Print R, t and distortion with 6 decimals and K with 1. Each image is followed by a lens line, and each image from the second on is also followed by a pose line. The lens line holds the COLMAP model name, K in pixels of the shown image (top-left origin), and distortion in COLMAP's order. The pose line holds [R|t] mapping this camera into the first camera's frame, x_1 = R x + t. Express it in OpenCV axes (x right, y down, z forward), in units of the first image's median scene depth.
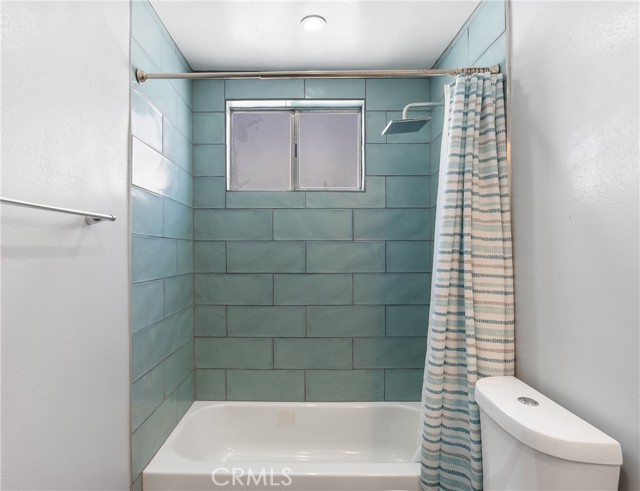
lens RADIAL K [[316.4, 0, 320.0], [0, 316.4, 245.5], [0, 0, 1]] dist [-0.015416, 0.000710]
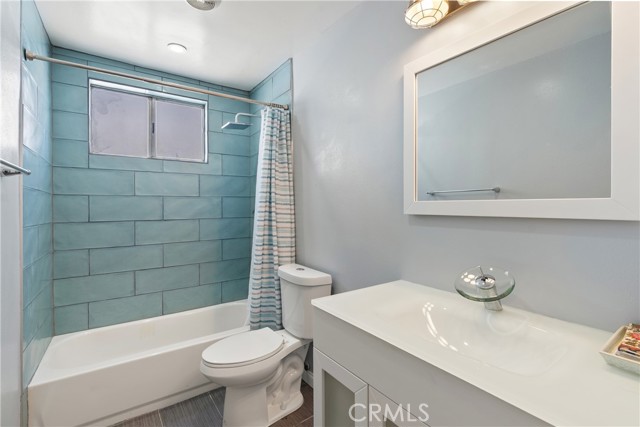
lens RADIAL K [[294.8, 0, 319.9], [0, 294.8, 200.2], [0, 0, 1]] dist [-0.003464, 0.000309]
pose [[0.811186, 0.006830, 0.584748, -0.240555], [0.009547, 0.999644, -0.024920, 0.041563], [-0.584710, 0.025798, 0.810832, -0.423483]]
